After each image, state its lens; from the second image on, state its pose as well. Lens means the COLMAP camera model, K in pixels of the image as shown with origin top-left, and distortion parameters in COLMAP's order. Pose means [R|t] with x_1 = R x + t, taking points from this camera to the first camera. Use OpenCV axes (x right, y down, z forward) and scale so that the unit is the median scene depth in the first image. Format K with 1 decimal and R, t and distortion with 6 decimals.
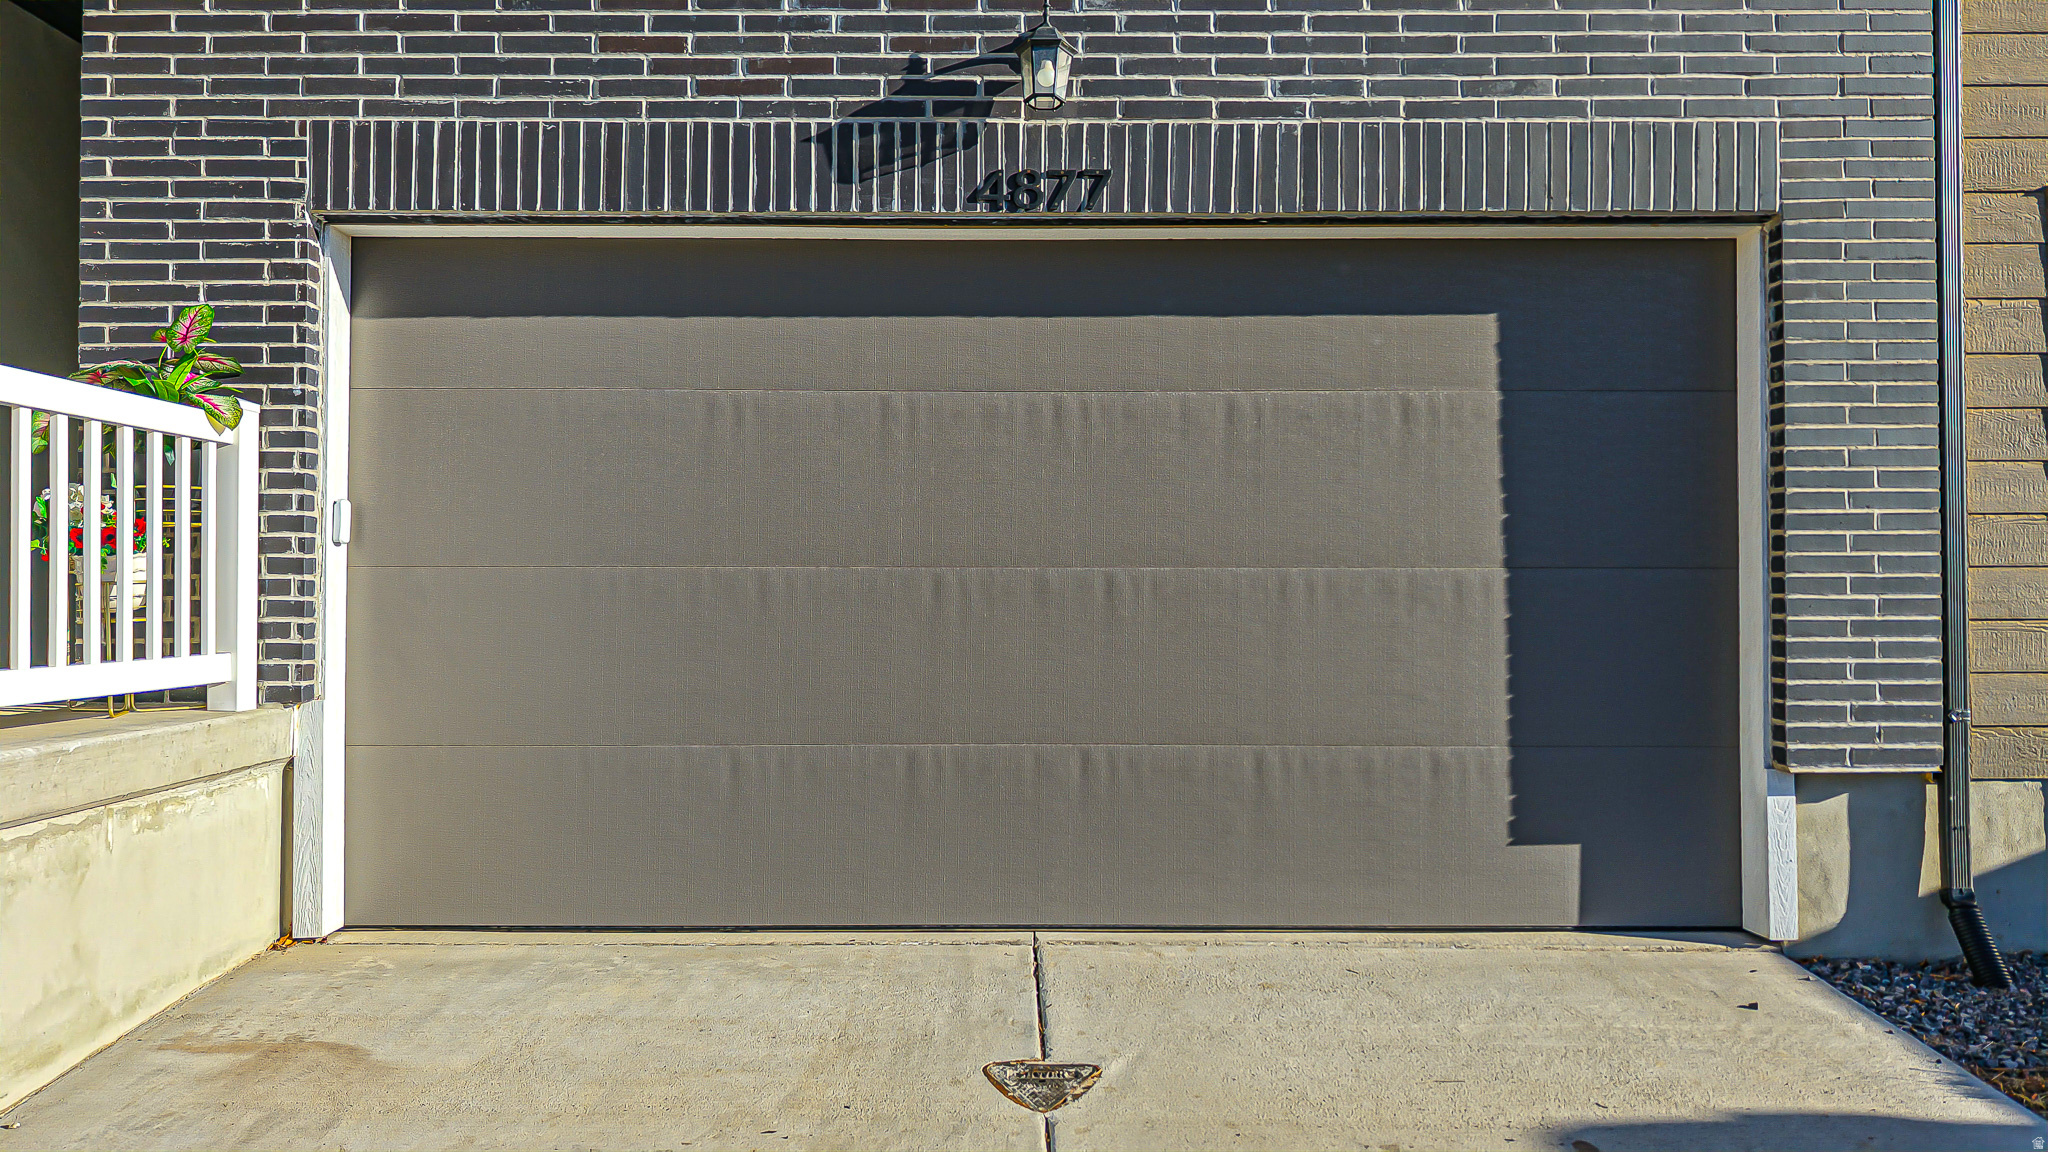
lens RADIAL K [[1373.5, 0, 1018.7], [0, 1373.5, 584.8], [0, 0, 1]] dist [0.015438, -0.020597]
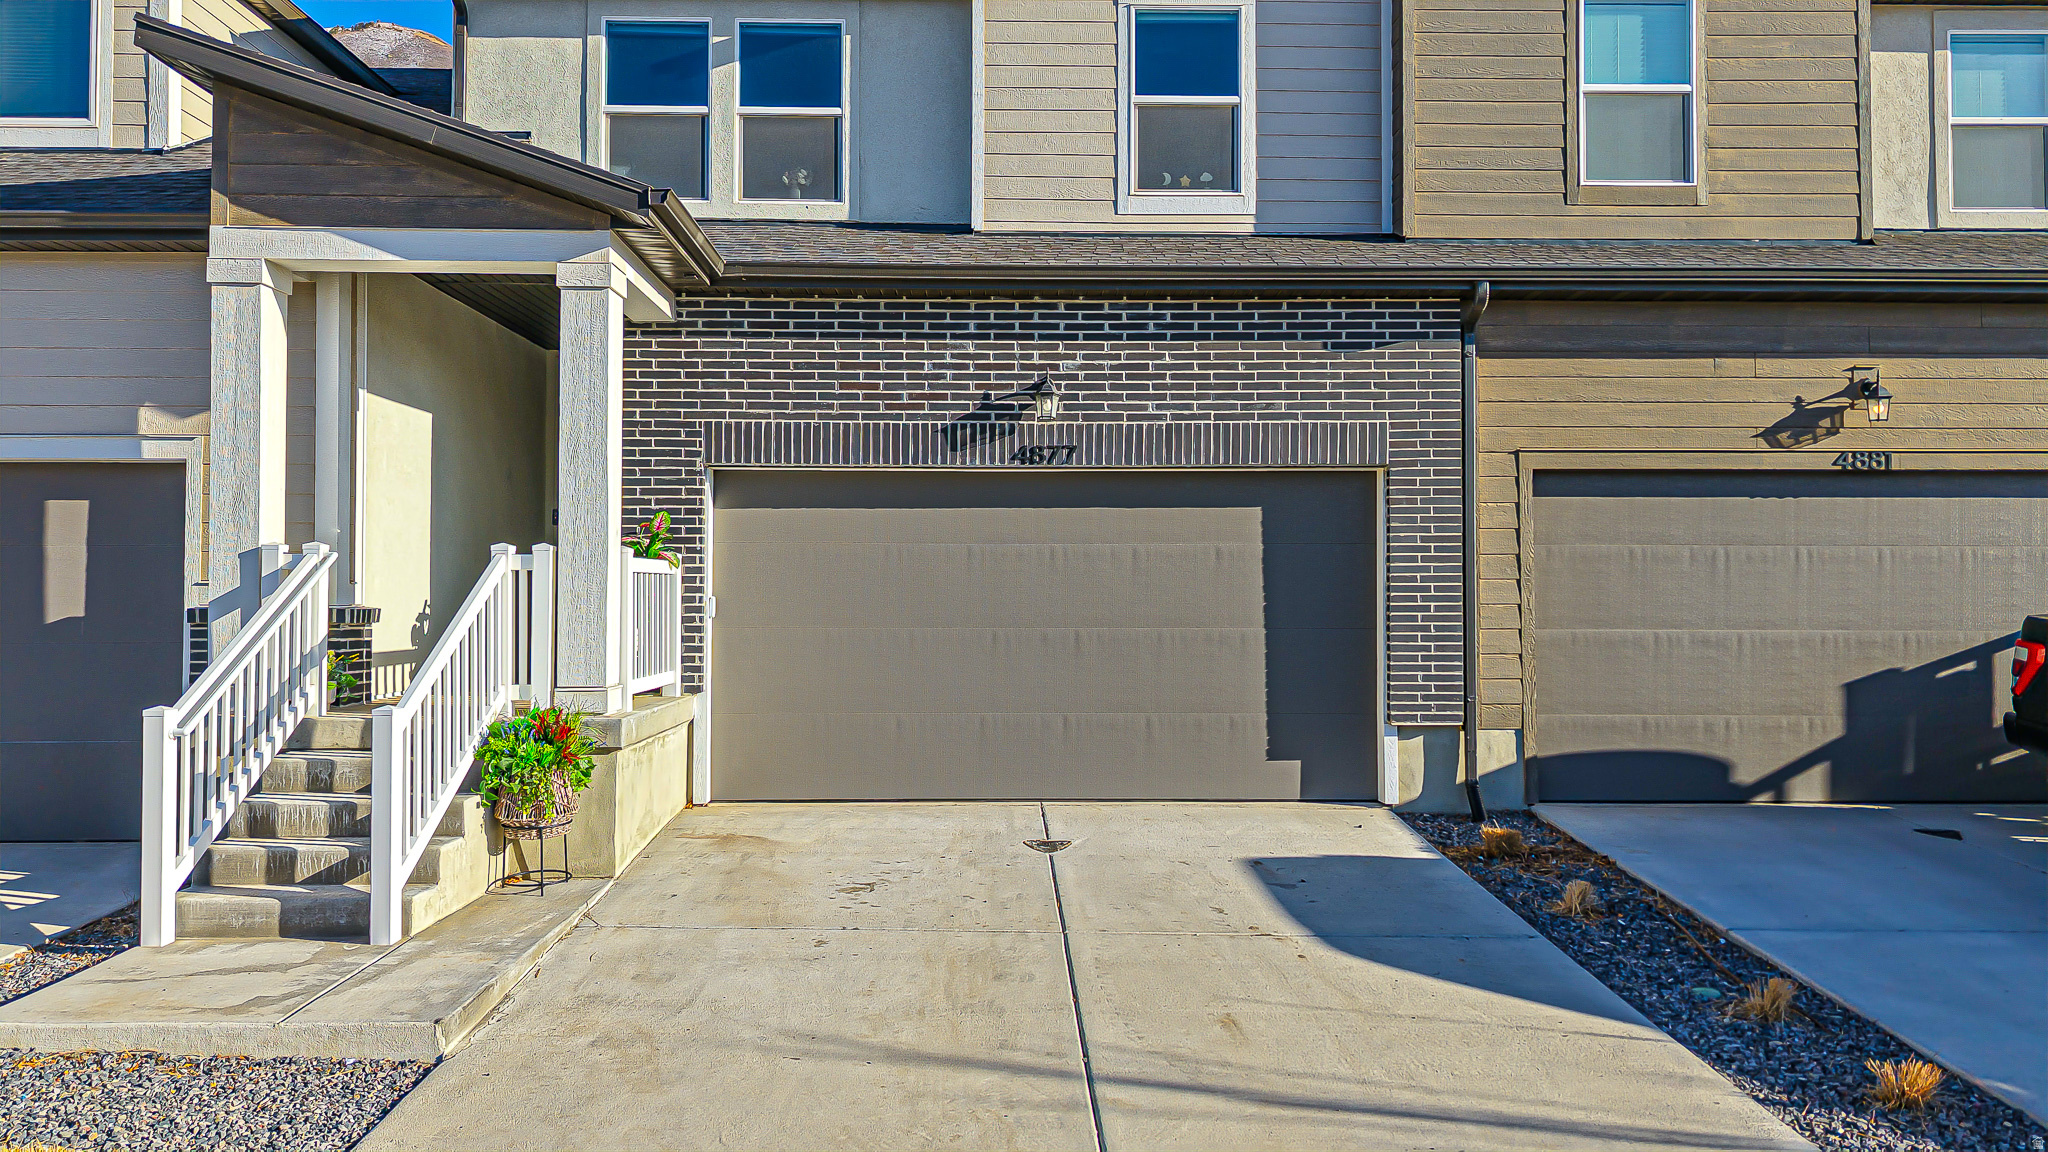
lens RADIAL K [[1381.6, 0, 1027.9], [0, 1381.6, 584.3], [0, 0, 1]] dist [-0.003347, -0.001724]
pose [[0.999816, 0.000900, 0.019173, -0.051139], [-0.000878, 0.999999, -0.001180, -0.081014], [-0.019174, 0.001163, 0.999815, -1.154863]]
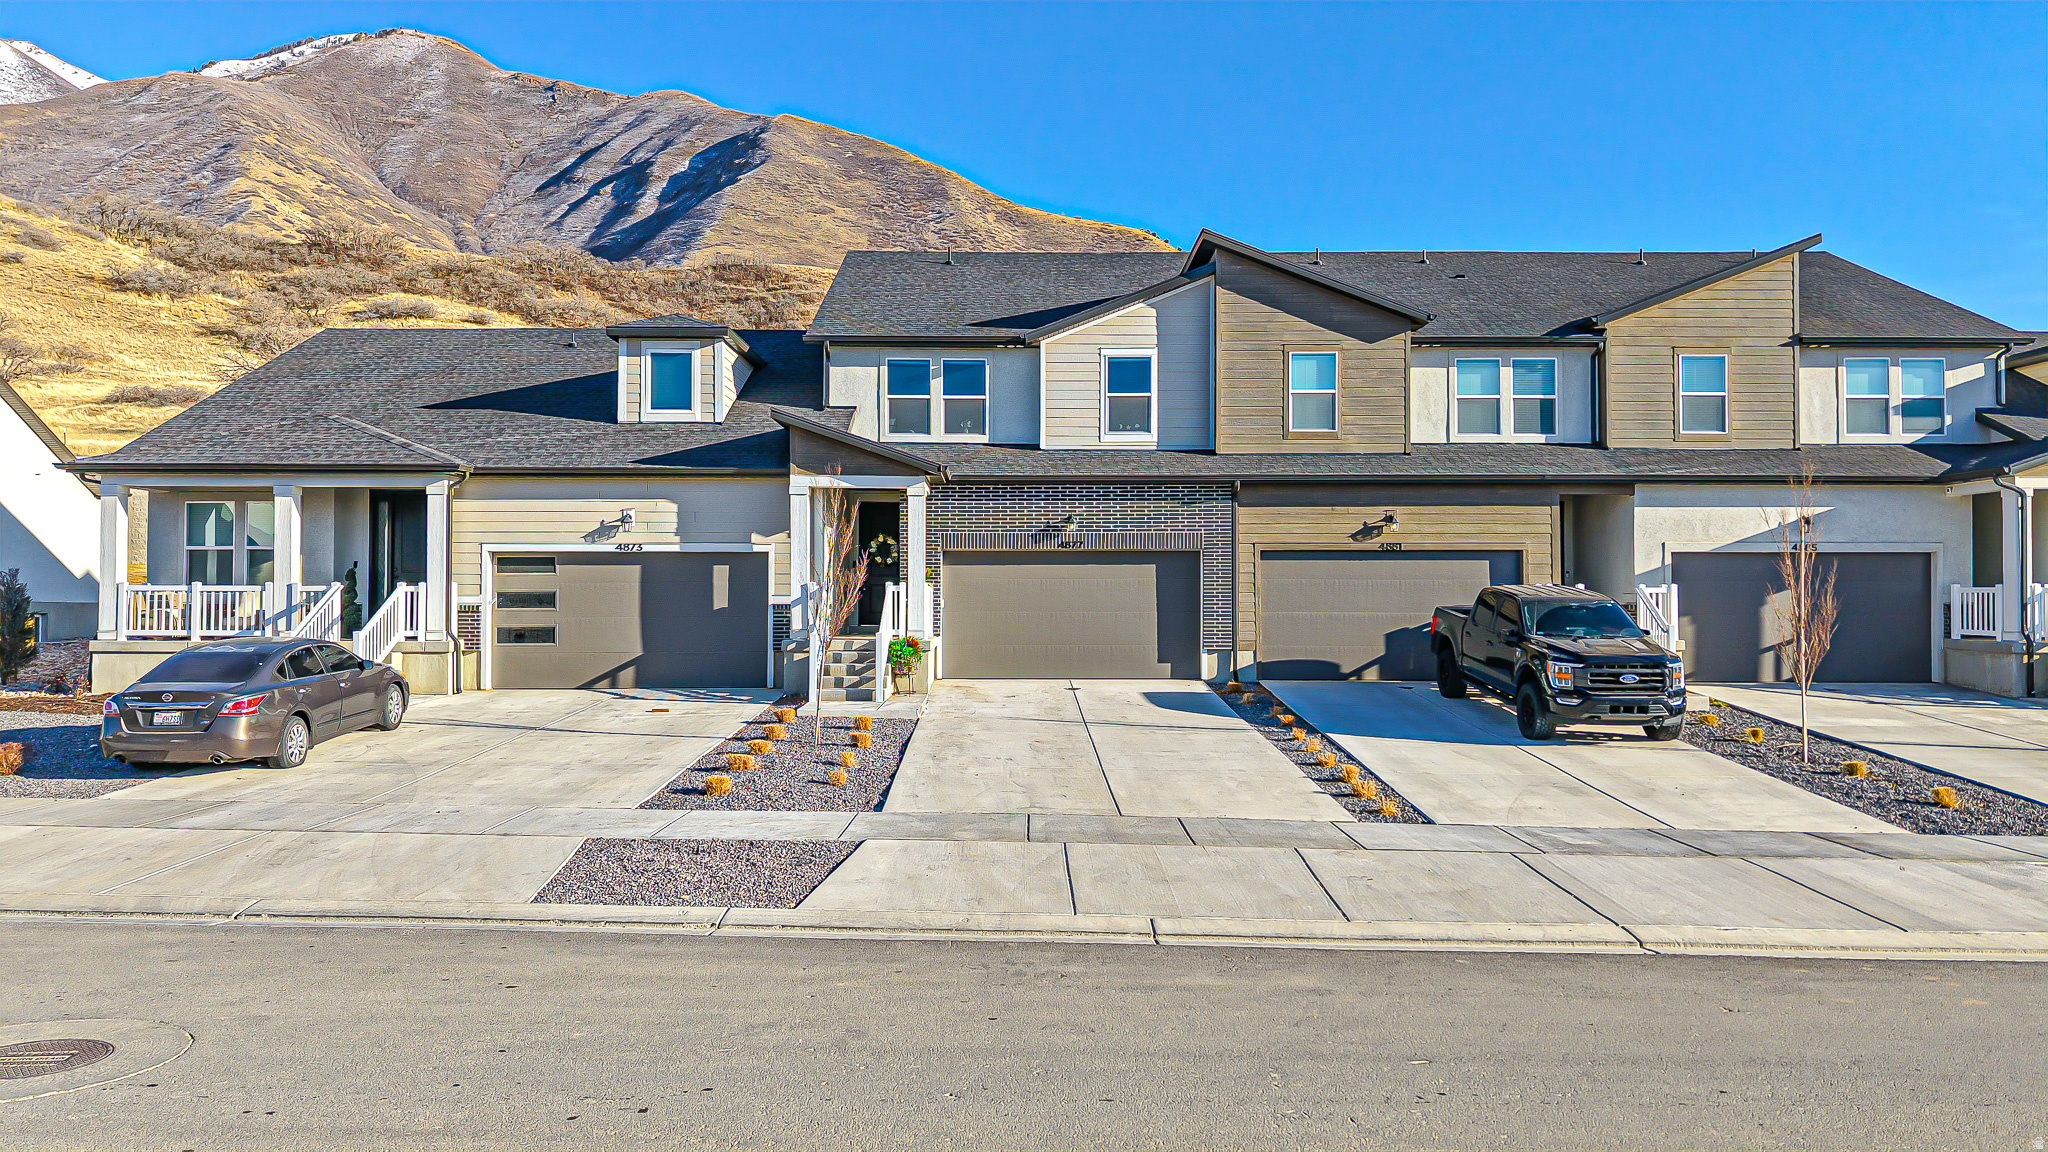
lens RADIAL K [[1370.2, 0, 1016.5], [0, 1370.2, 587.3], [0, 0, 1]] dist [0.026788, -0.037156]
pose [[1.000000, 0.000780, 0.000165, -0.206598], [-0.000780, 0.999999, 0.001417, -0.121886], [-0.000163, -0.001417, 0.999999, -4.599940]]
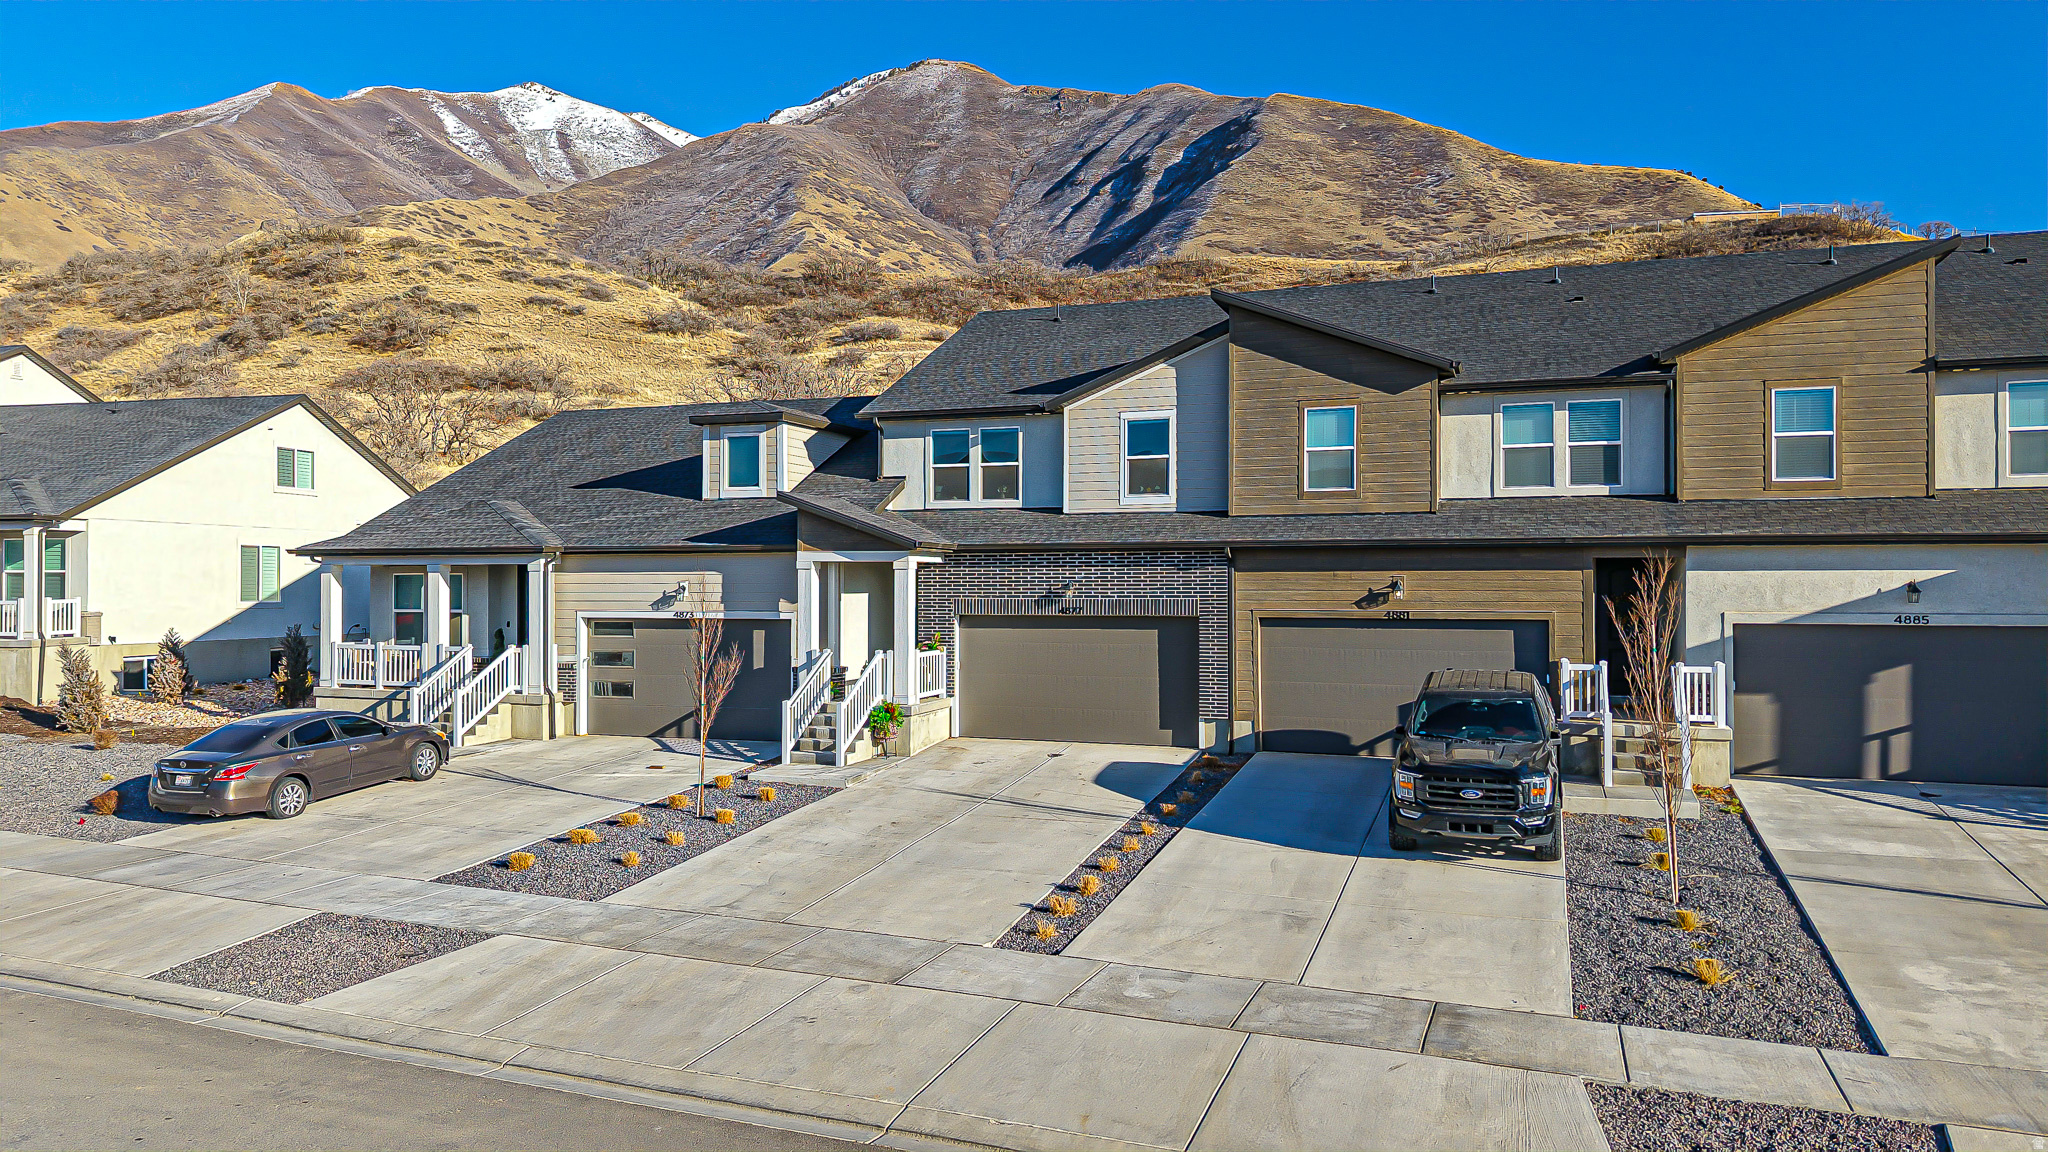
lens RADIAL K [[1366.6, 0, 1015.3], [0, 1366.6, 584.7], [0, 0, 1]] dist [0.034903, -0.041652]
pose [[0.935639, -0.000430, -0.352958, 1.811785], [0.005195, 0.999908, 0.012554, -0.470895], [0.352920, -0.013580, 0.935555, -4.409359]]
